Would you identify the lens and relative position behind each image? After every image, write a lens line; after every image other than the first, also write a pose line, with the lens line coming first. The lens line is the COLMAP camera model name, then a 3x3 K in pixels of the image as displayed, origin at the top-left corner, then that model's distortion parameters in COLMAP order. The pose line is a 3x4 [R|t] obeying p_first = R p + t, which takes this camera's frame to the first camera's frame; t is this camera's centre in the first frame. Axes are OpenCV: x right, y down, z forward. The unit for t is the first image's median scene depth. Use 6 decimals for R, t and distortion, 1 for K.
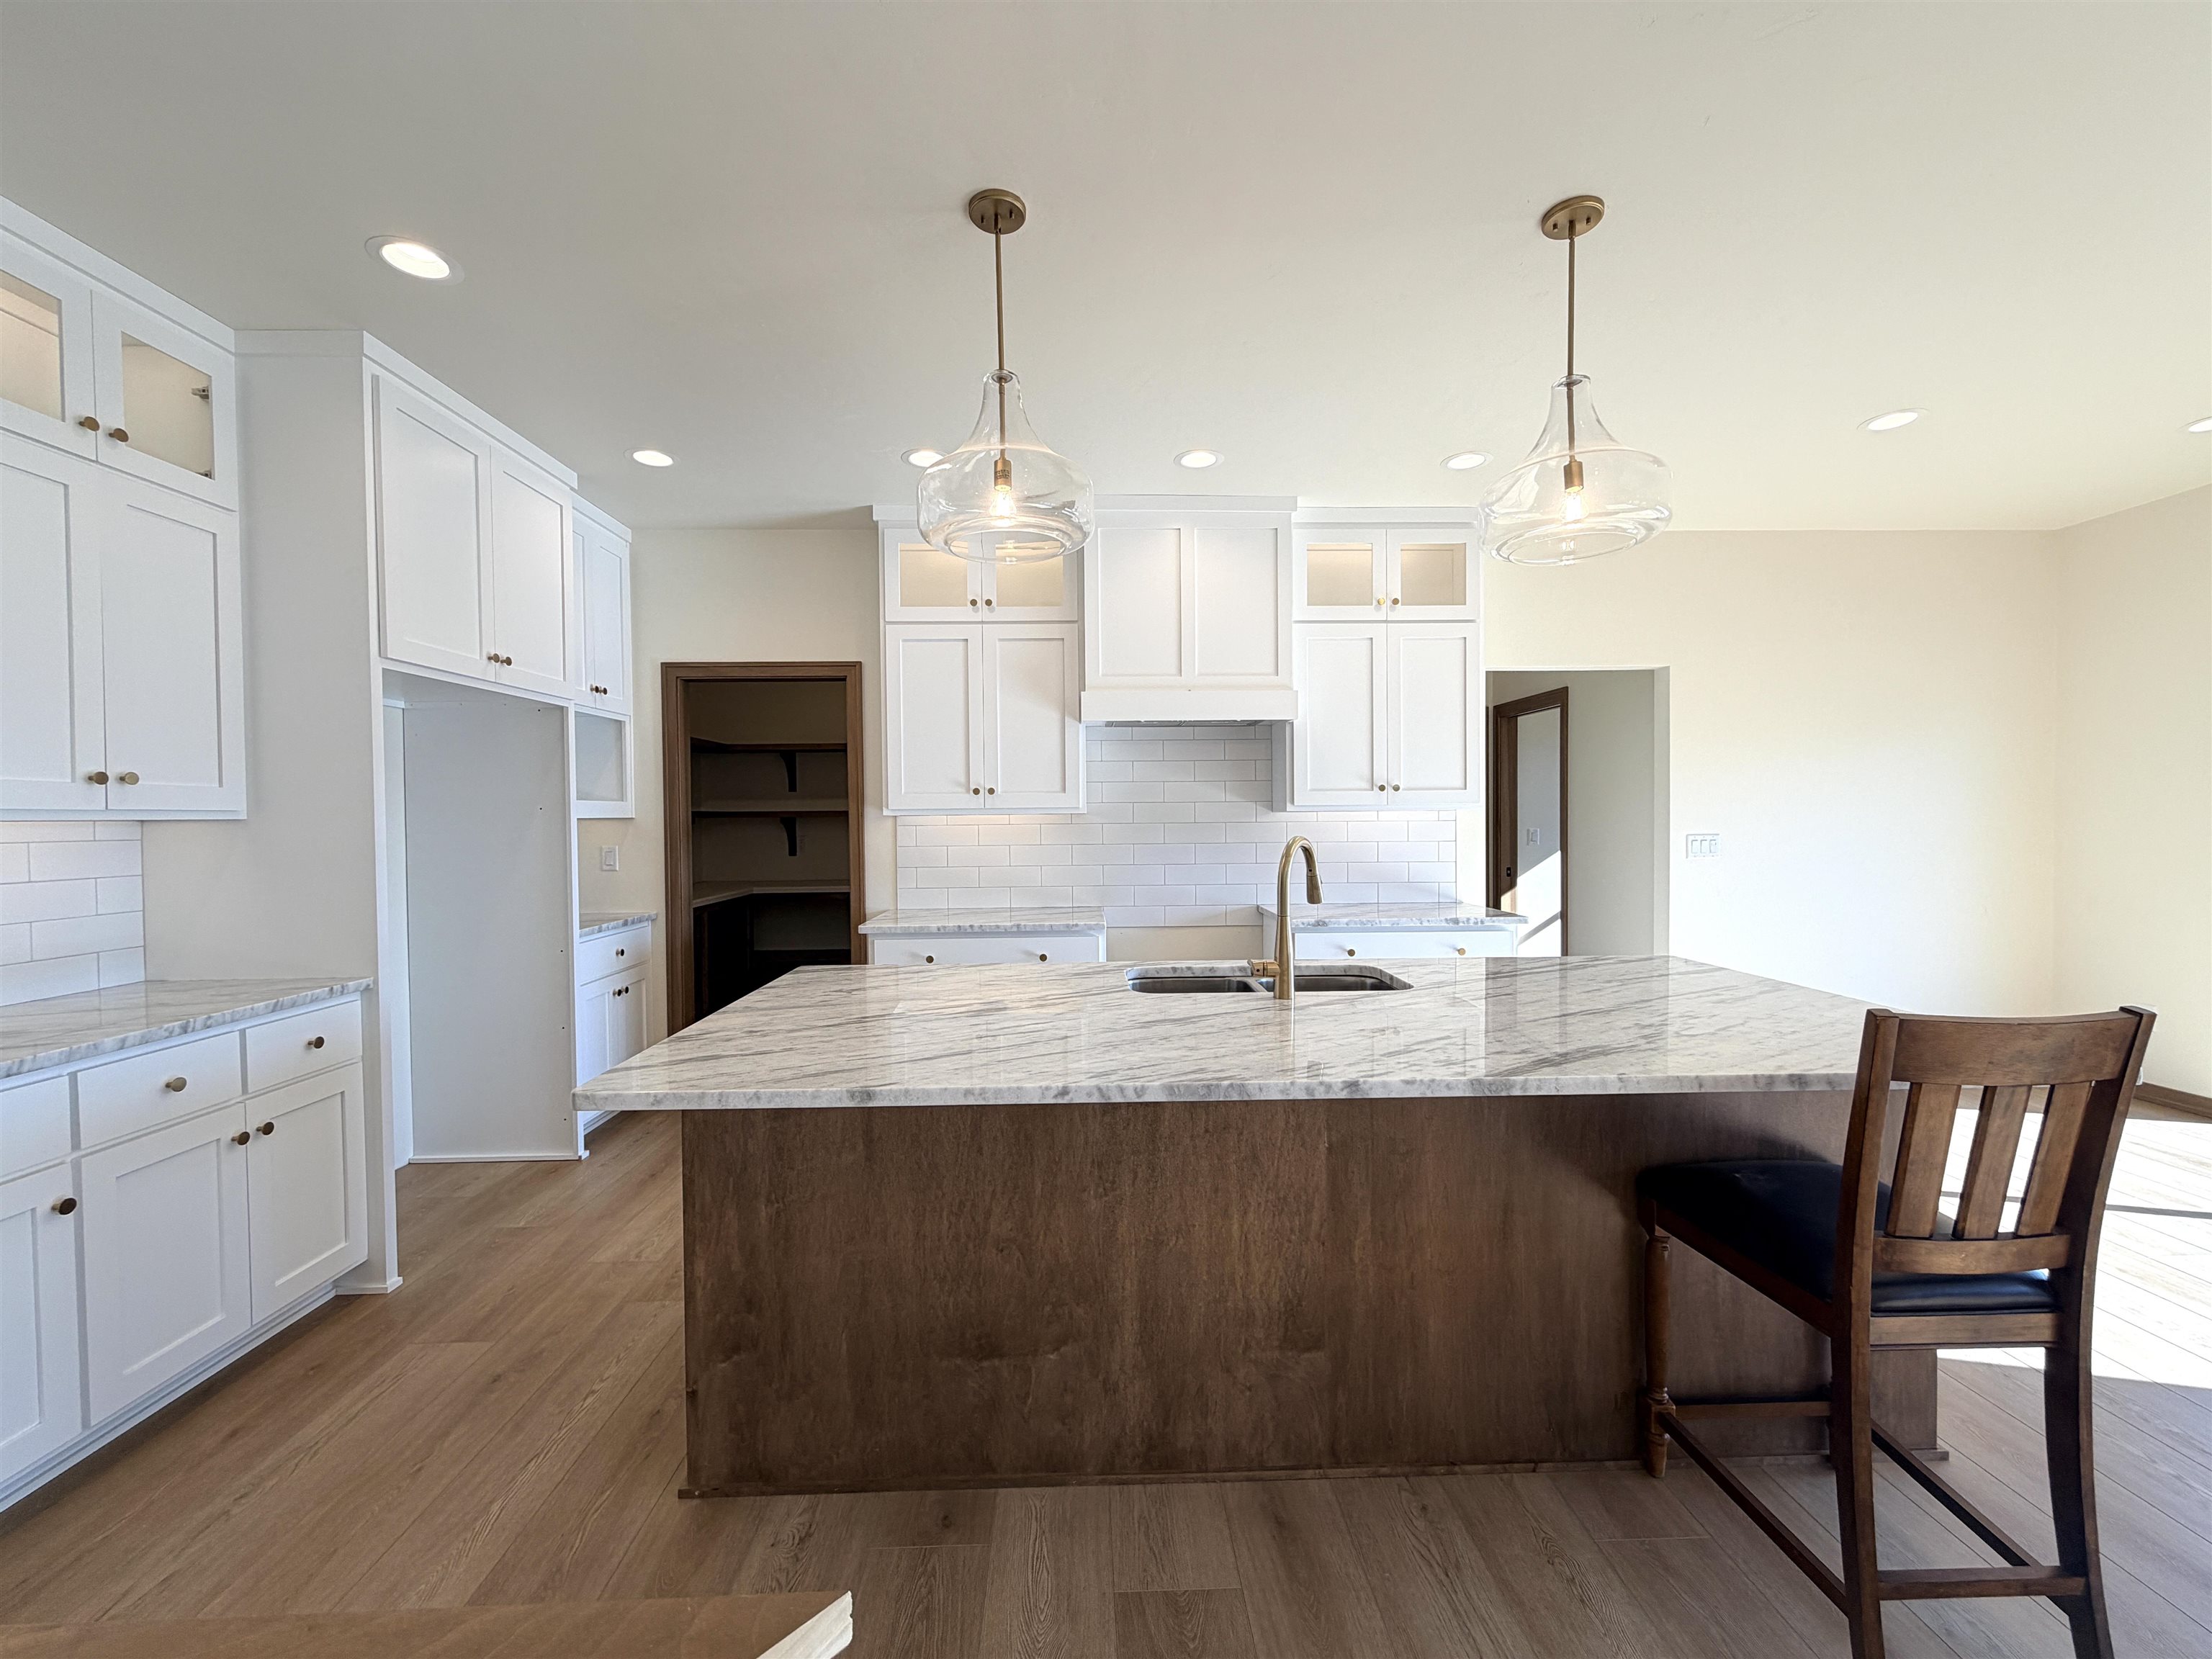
lens RADIAL K [[879.2, 0, 1103.0], [0, 879.2, 832.8], [0, 0, 1]] dist [0.000472, -0.000342]
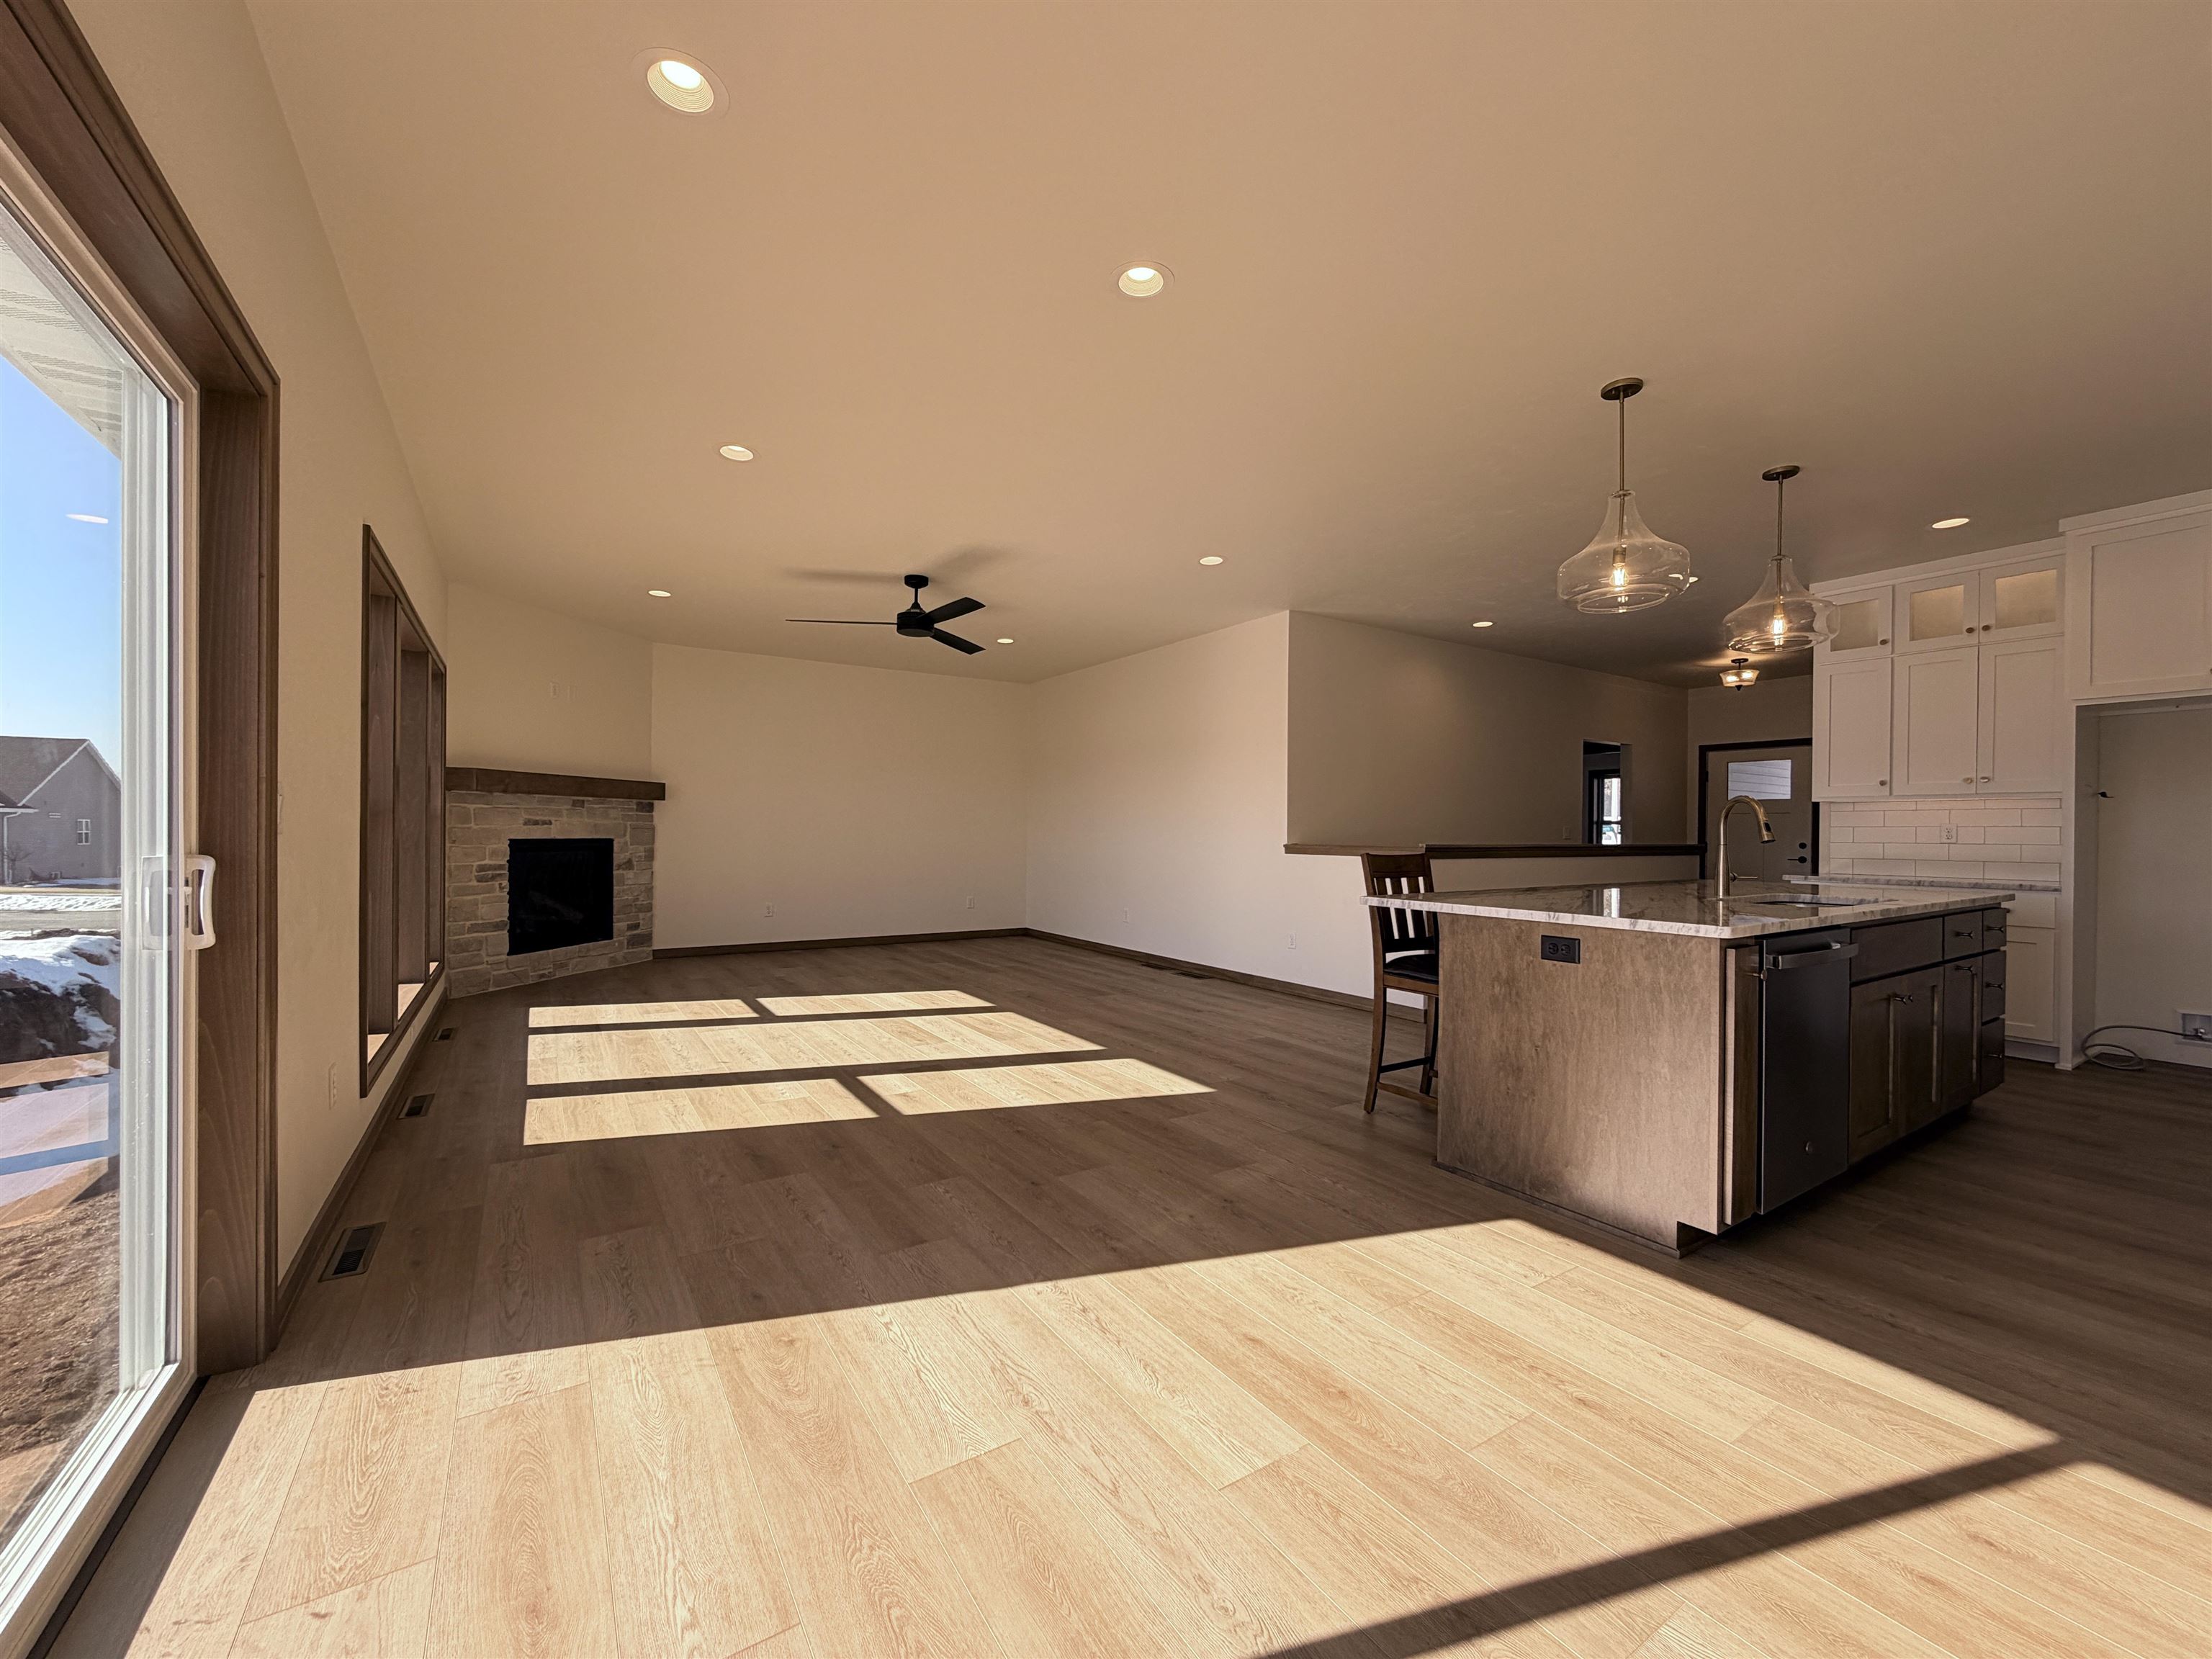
lens RADIAL K [[879.2, 0, 1097.9], [0, 879.2, 838.8], [0, 0, 1]] dist [0.000472, -0.000342]
pose [[-0.857256, 0.007054, -0.514842, 1.188093], [-0.009992, 0.999490, 0.030330, 0.026523], [0.514793, 0.031145, -0.856749, 1.047087]]
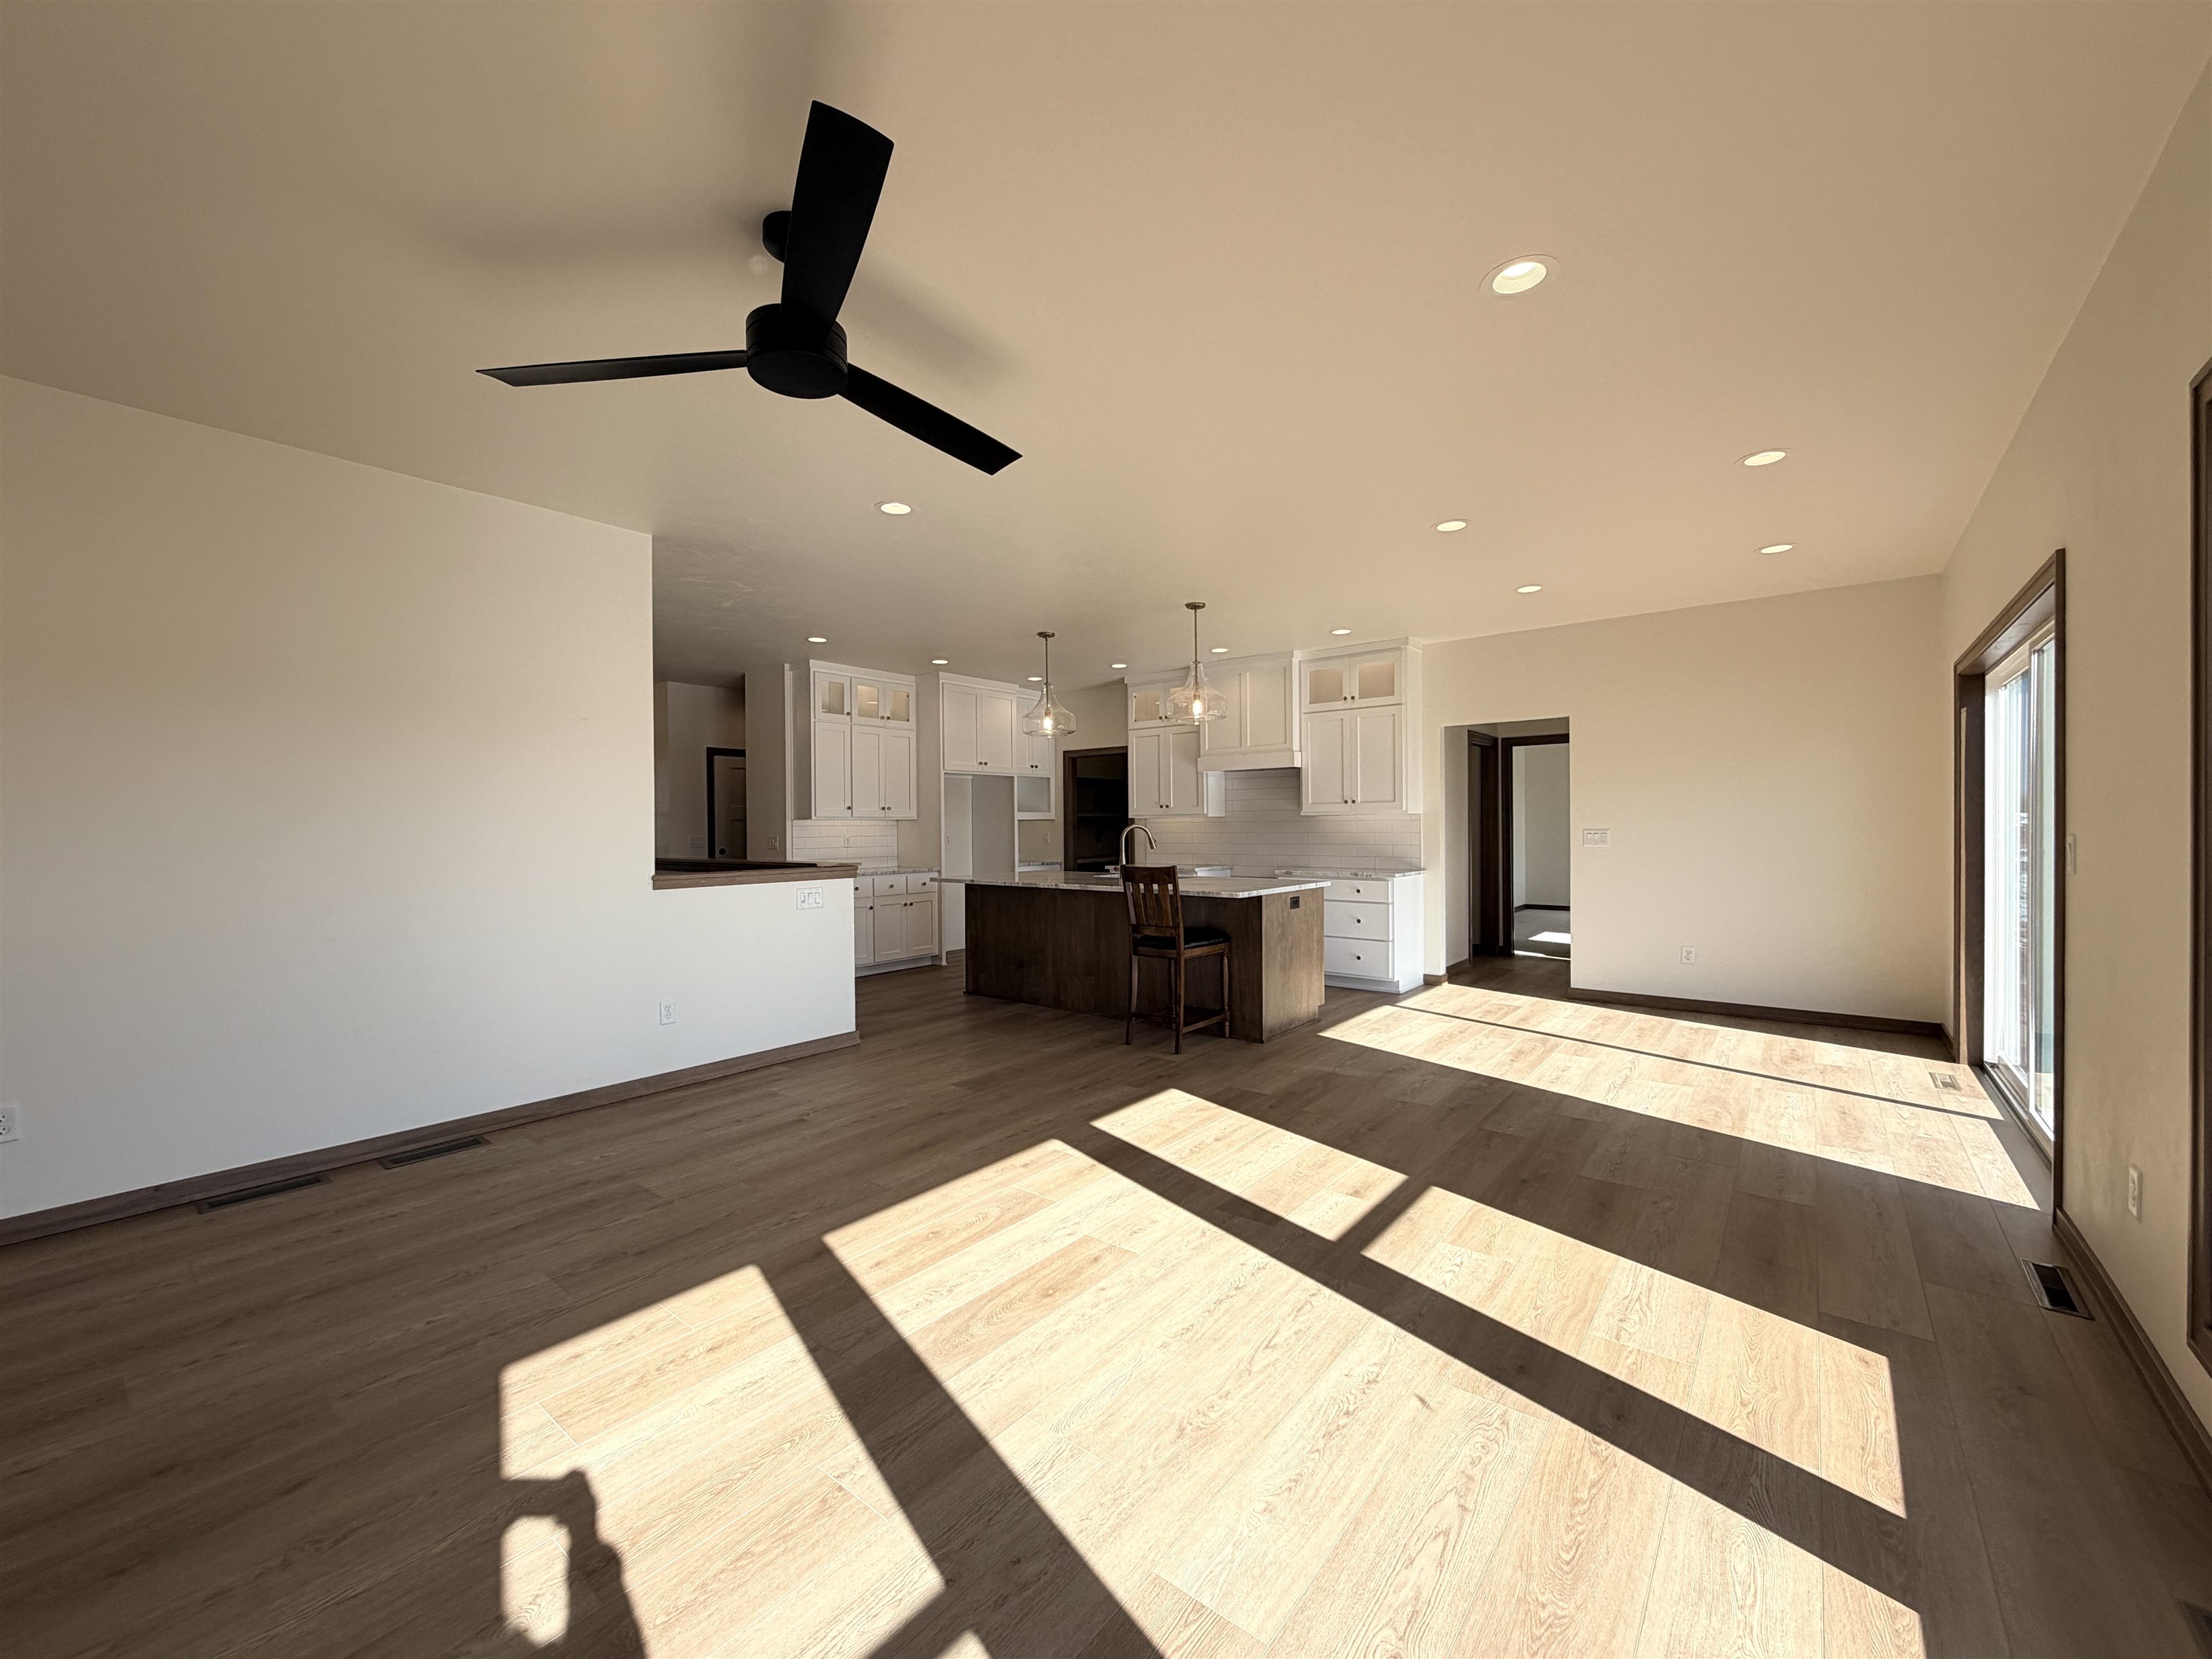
lens RADIAL K [[879.2, 0, 1099.5], [0, 879.2, 838.3], [0, 0, 1]] dist [0.000472, -0.000342]
pose [[0.758187, 0.011498, -0.651935, 1.209110], [-0.011263, 0.999926, 0.004536, 0.022792], [0.651940, 0.003904, 0.758261, -0.755943]]
